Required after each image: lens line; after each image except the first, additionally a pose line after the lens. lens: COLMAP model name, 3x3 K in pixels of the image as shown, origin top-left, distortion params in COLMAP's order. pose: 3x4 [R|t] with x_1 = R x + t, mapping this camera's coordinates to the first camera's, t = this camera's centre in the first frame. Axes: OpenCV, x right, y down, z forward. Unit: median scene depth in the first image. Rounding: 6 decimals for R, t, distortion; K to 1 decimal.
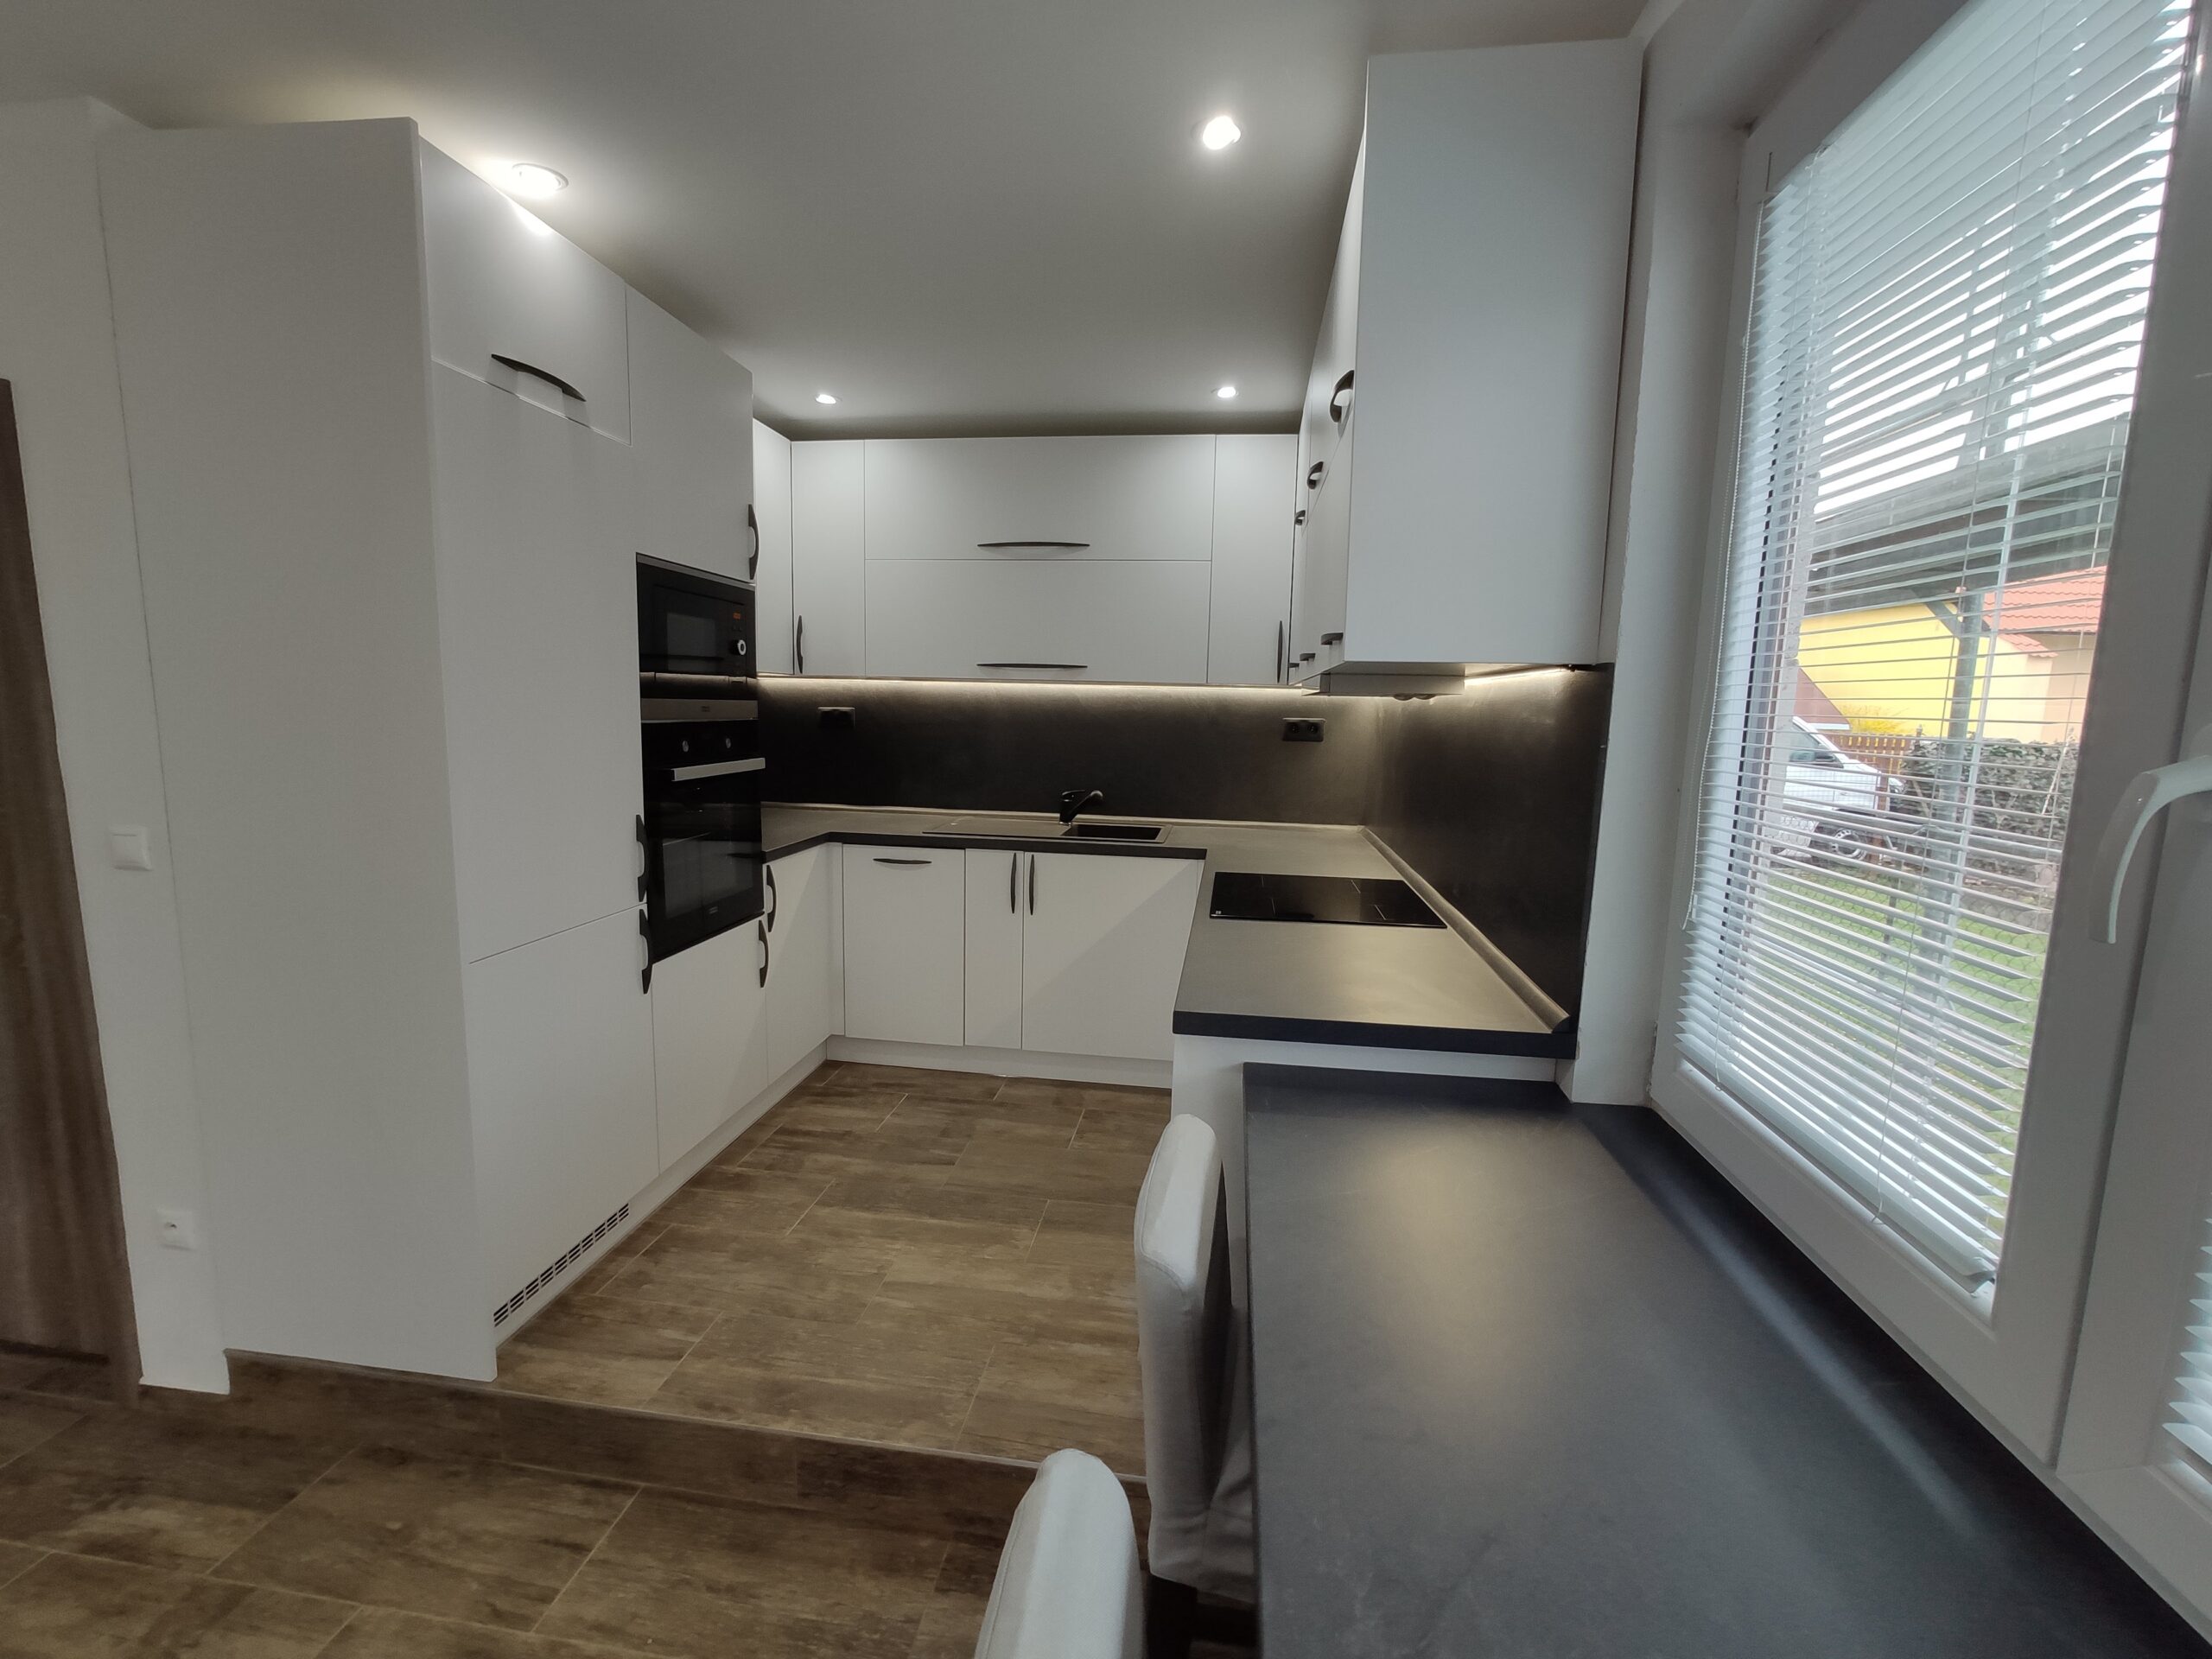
lens RADIAL K [[982.3, 0, 1098.9], [0, 982.3, 838.7], [0, 0, 1]] dist [-0.016072, 0.008769]
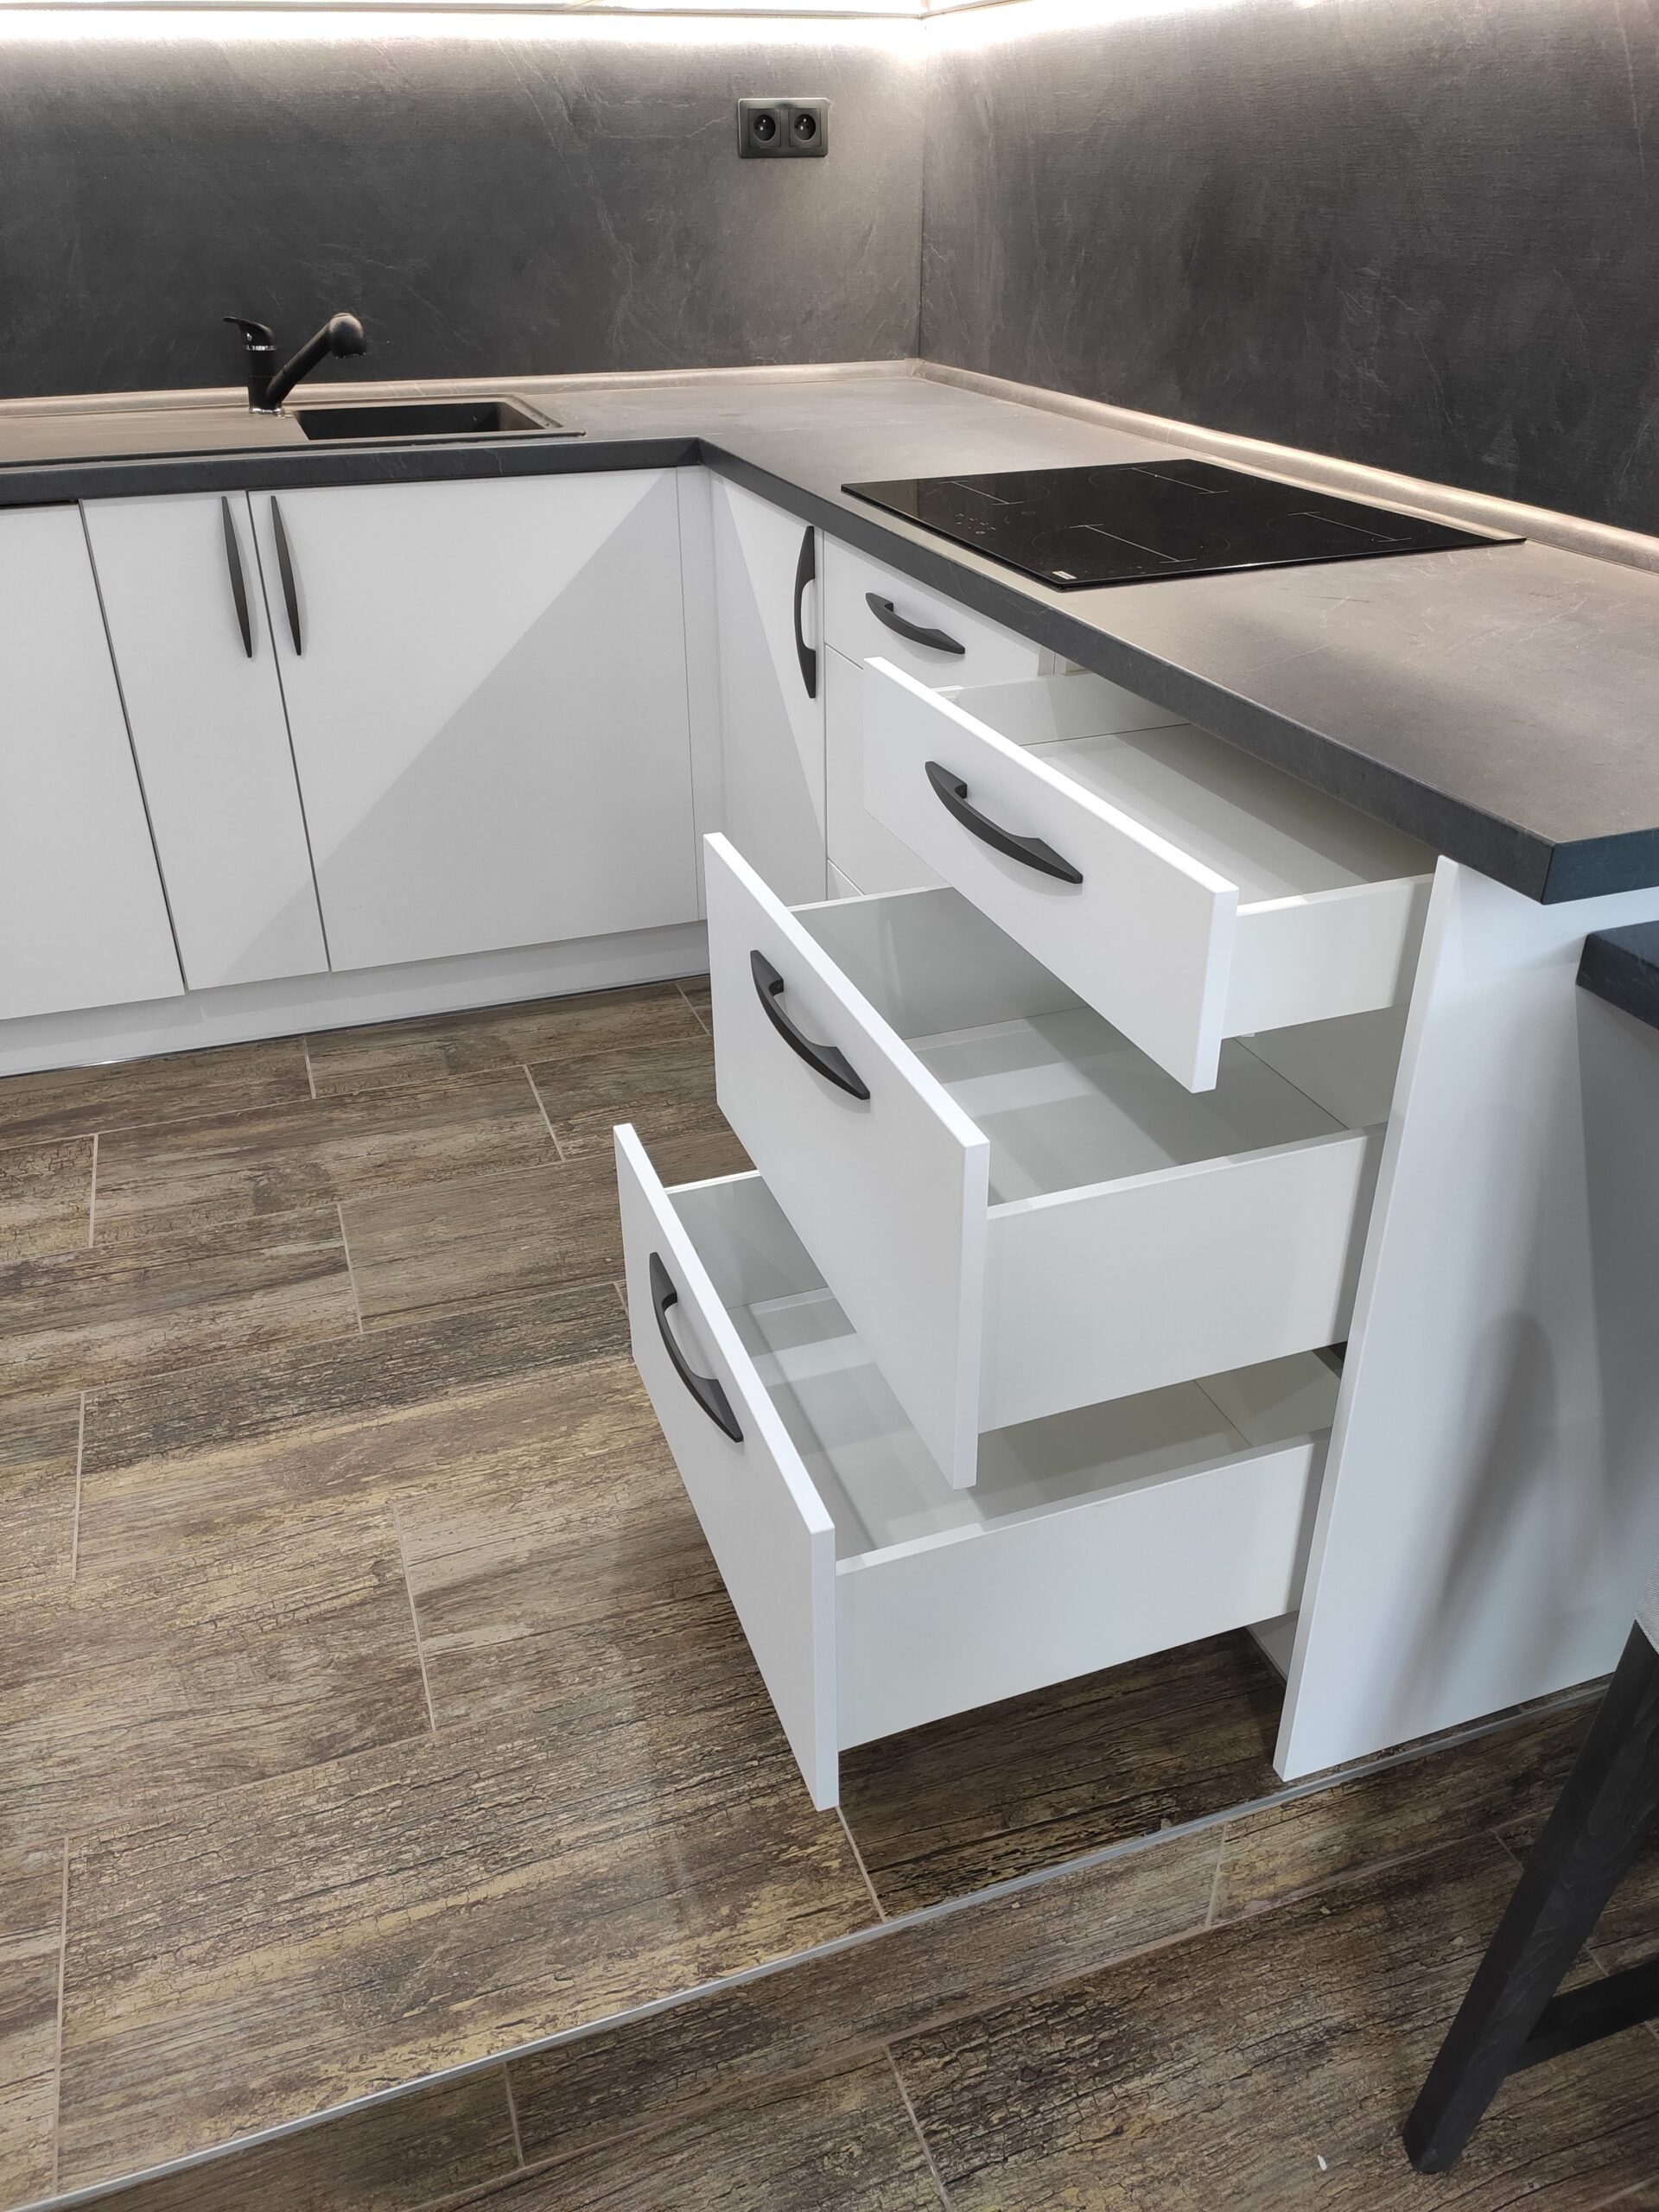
lens RADIAL K [[1658.0, 0, 829.5], [0, 1658.0, 1106.0], [0, 0, 1]] dist [0.091604, -0.141142]
pose [[0.884214, -0.253843, 0.392084, -0.265372], [0.091158, 0.917075, 0.388154, -0.001100], [-0.458101, -0.307470, 0.834030, 0.353928]]
